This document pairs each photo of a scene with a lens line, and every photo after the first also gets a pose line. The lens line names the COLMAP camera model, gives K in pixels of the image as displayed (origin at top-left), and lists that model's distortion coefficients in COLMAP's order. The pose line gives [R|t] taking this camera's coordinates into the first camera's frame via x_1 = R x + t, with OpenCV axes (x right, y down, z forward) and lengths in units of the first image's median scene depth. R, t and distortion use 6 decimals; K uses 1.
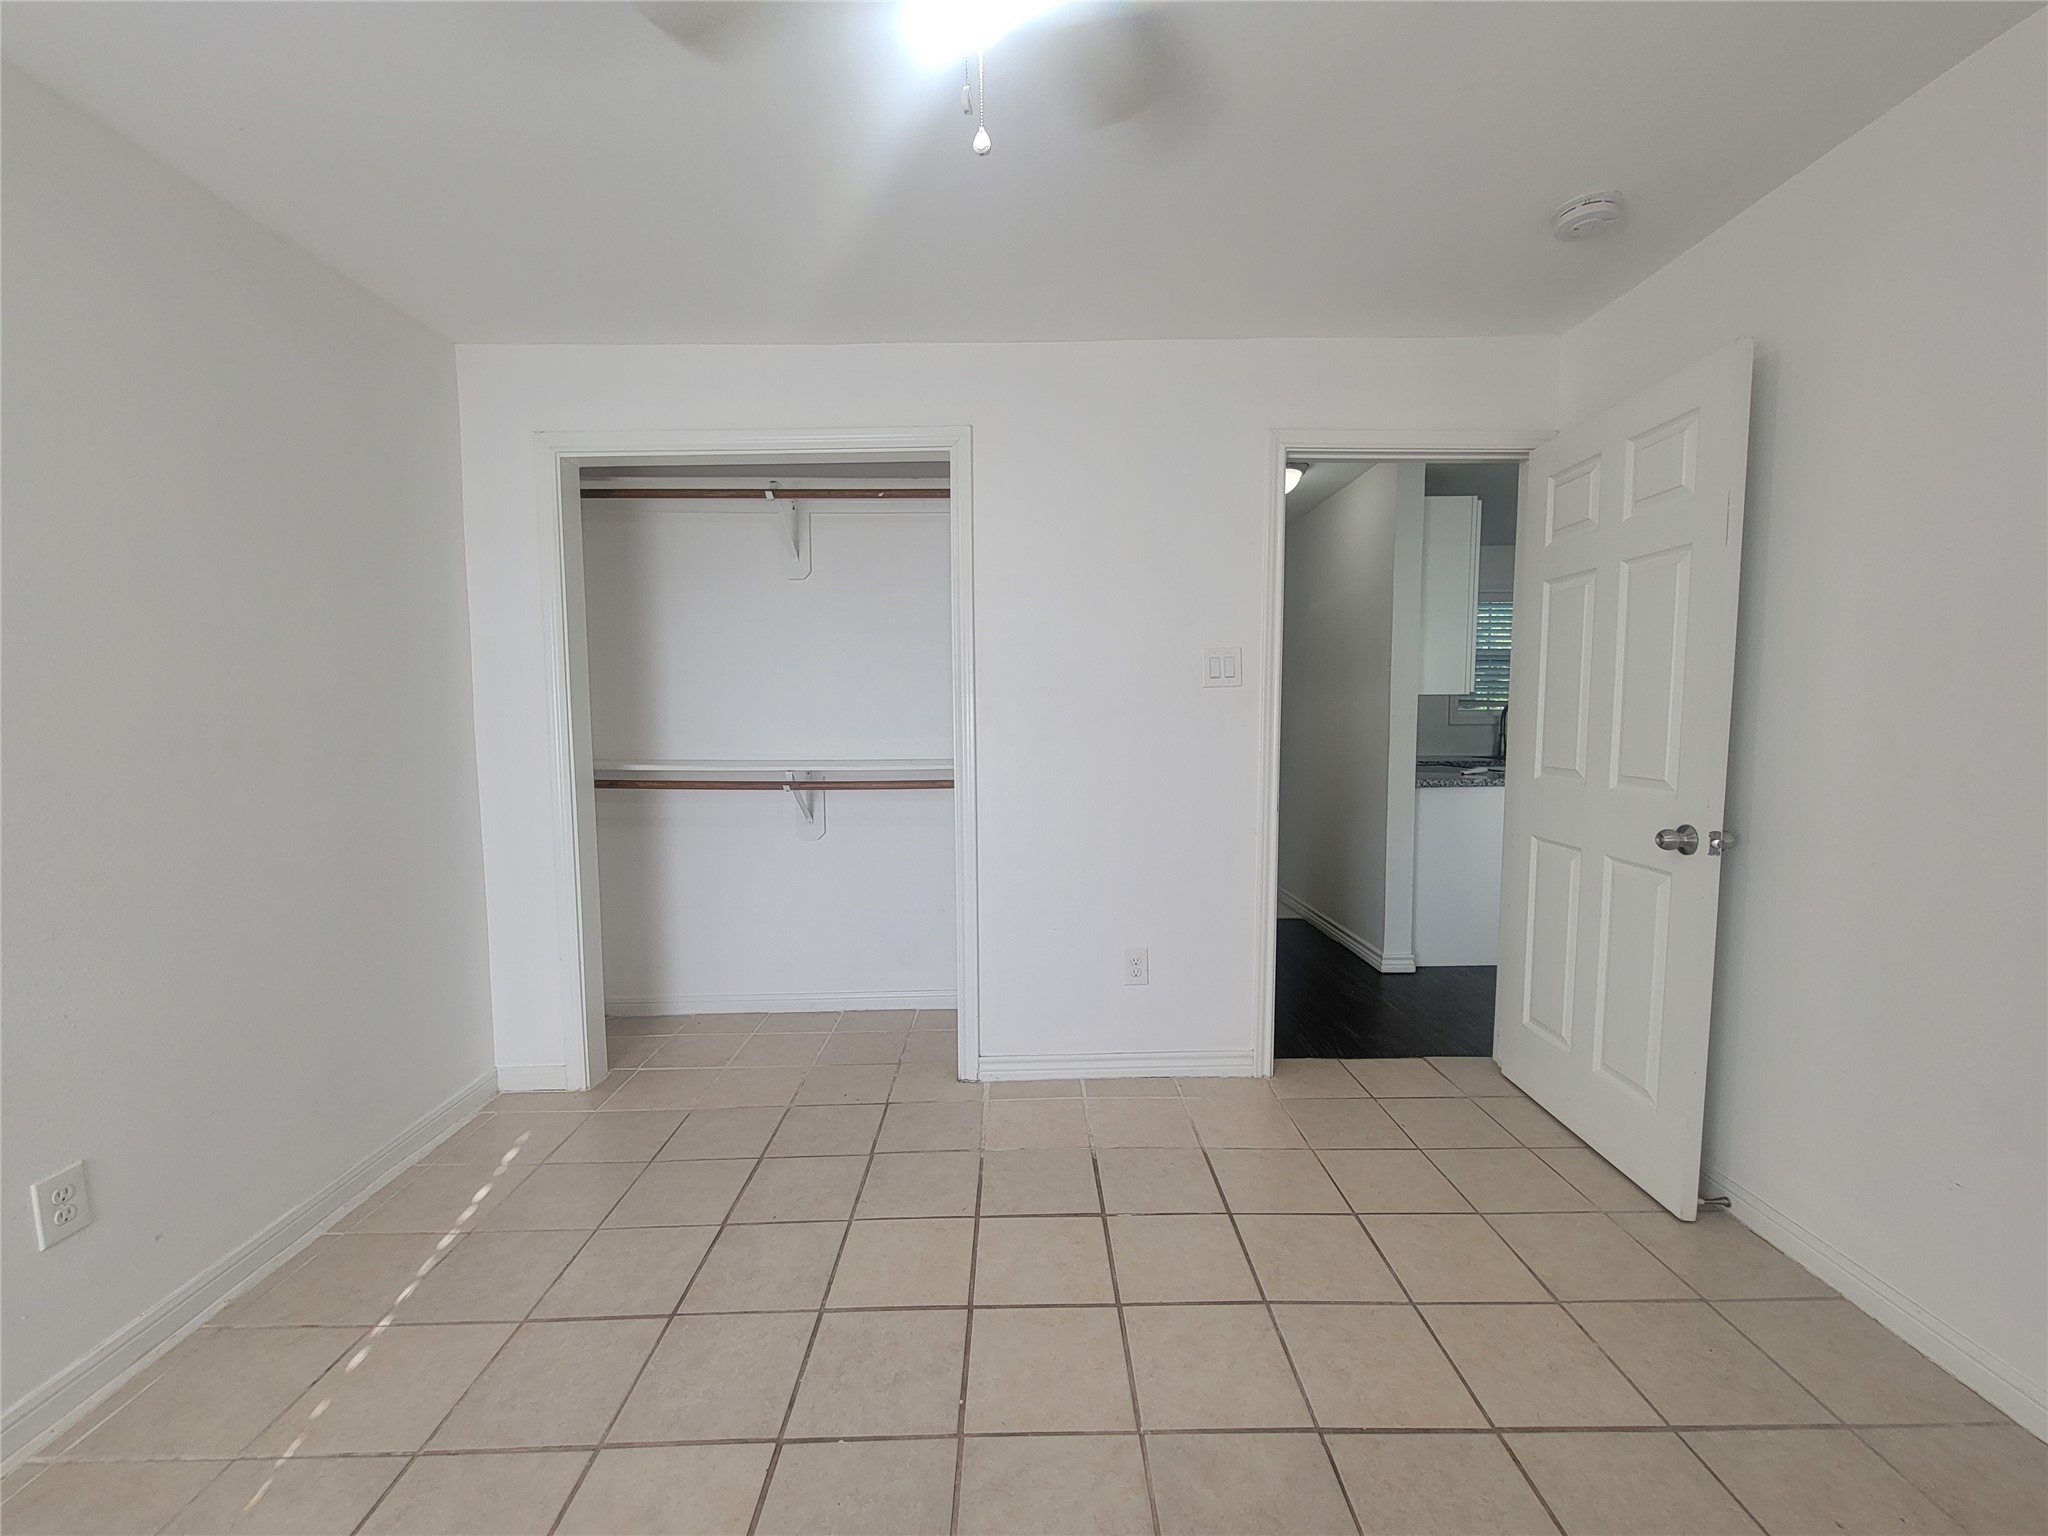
lens RADIAL K [[834.5, 0, 1027.5], [0, 834.5, 774.0], [0, 0, 1]] dist [0.000795, -0.000159]
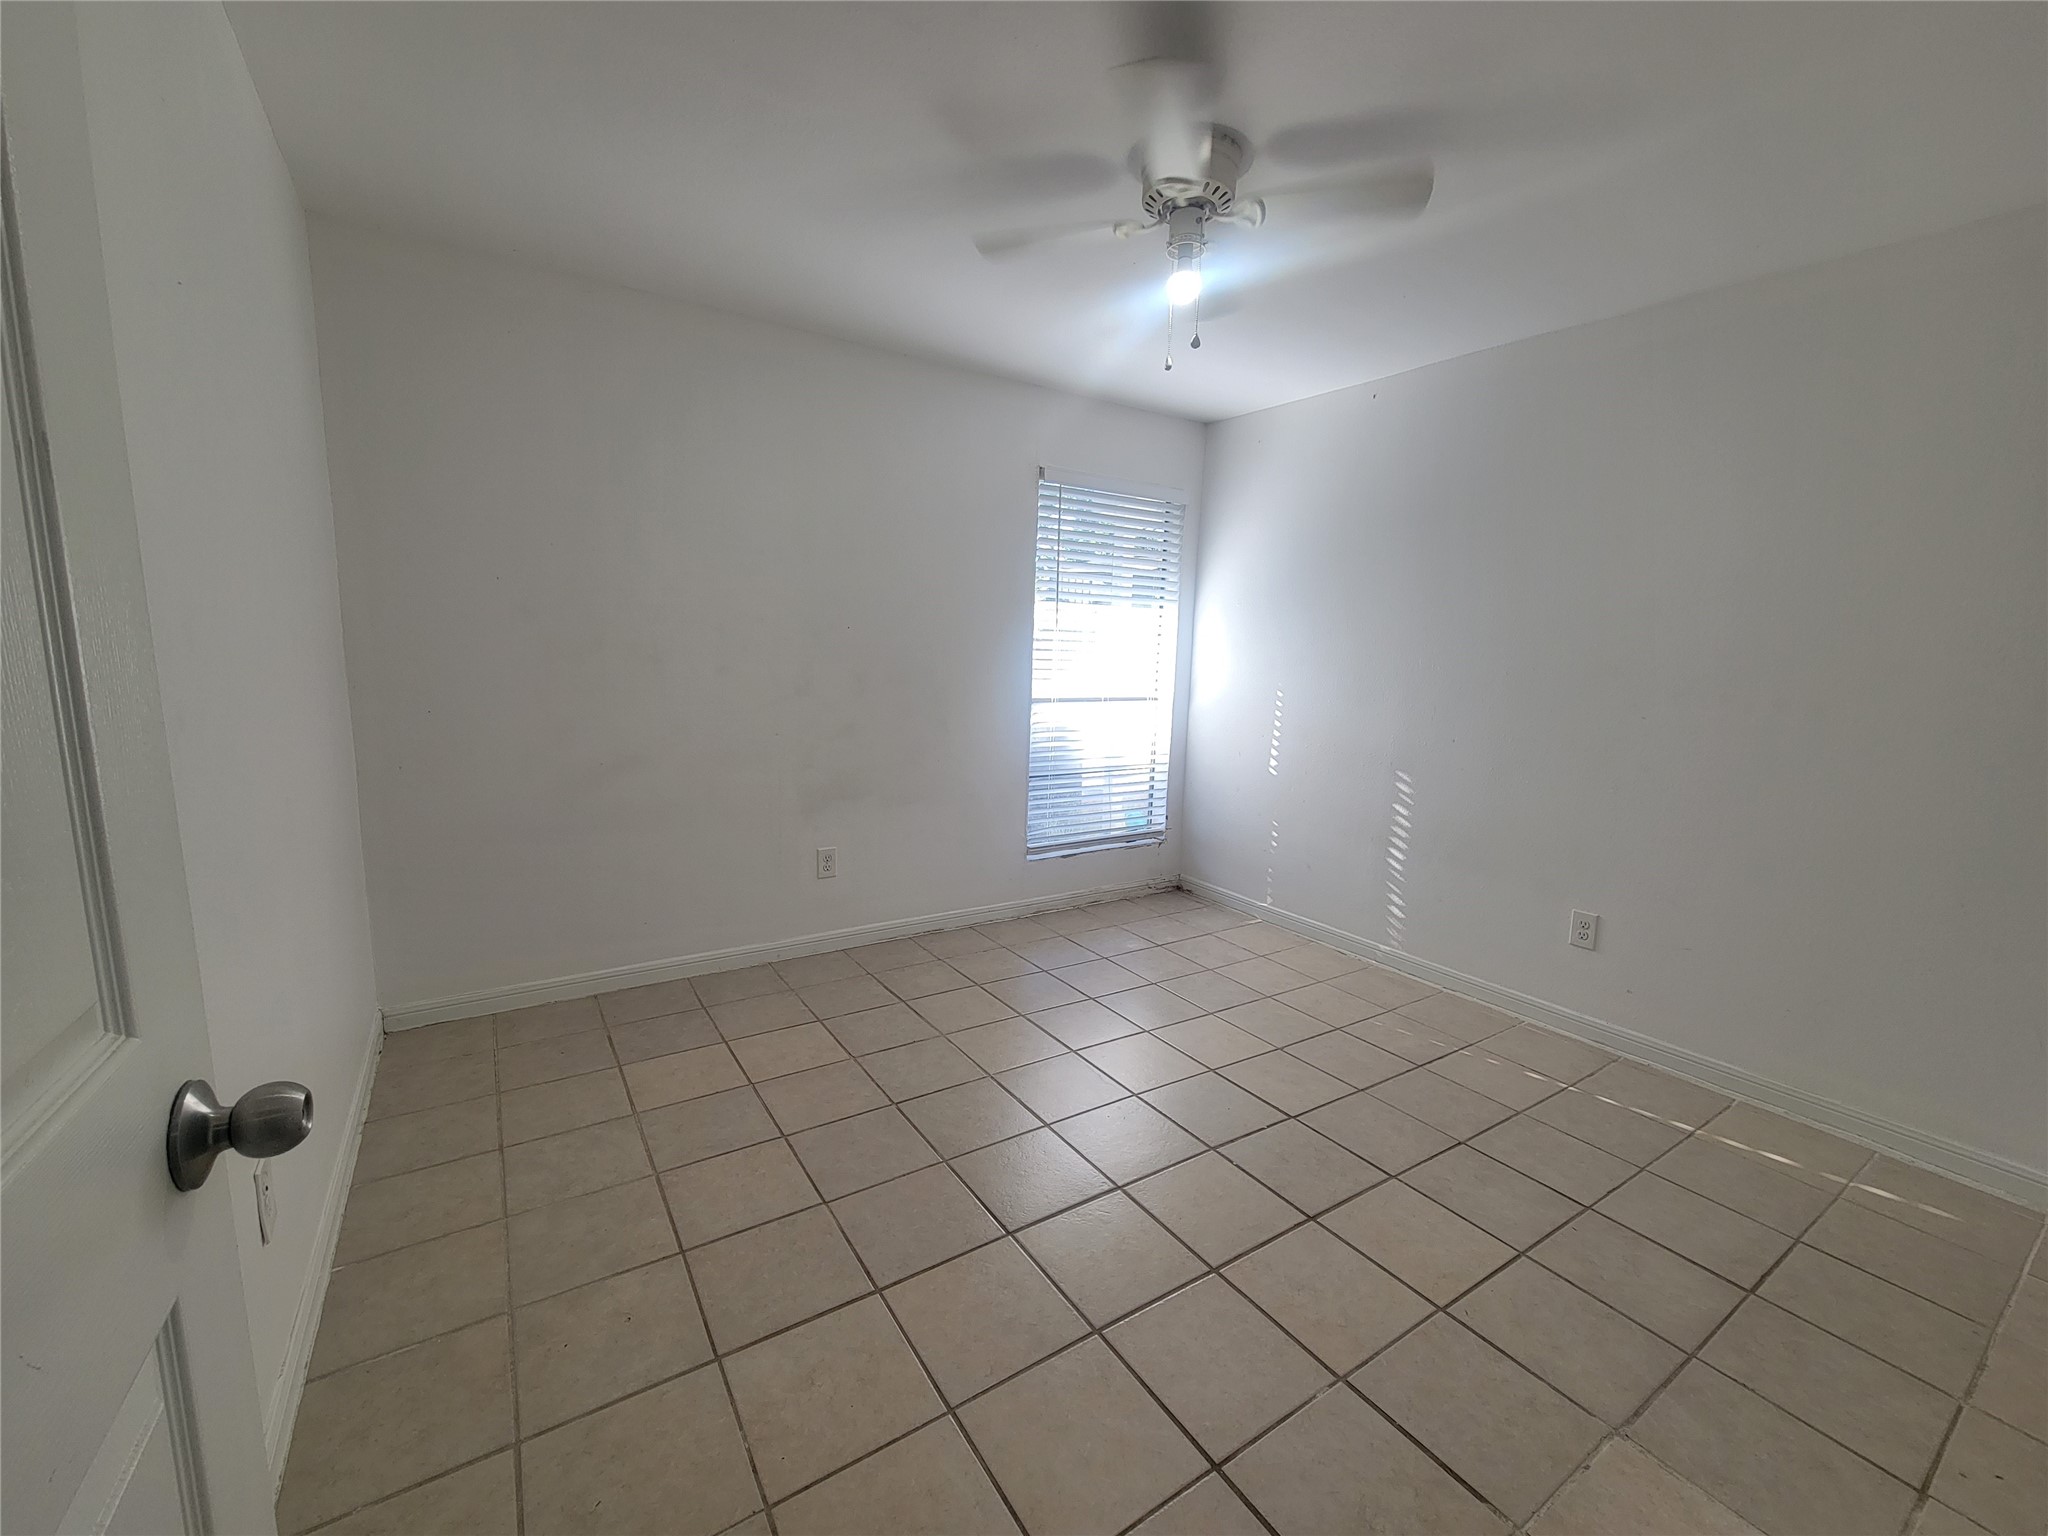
lens RADIAL K [[834.5, 0, 1027.5], [0, 834.5, 774.0], [0, 0, 1]] dist [0.000795, -0.000159]
pose [[-0.841782, 0.063598, -0.536059, 0.719292], [-0.069354, 0.972065, 0.224233, -0.132355], [0.535344, 0.225933, -0.813855, 1.412007]]
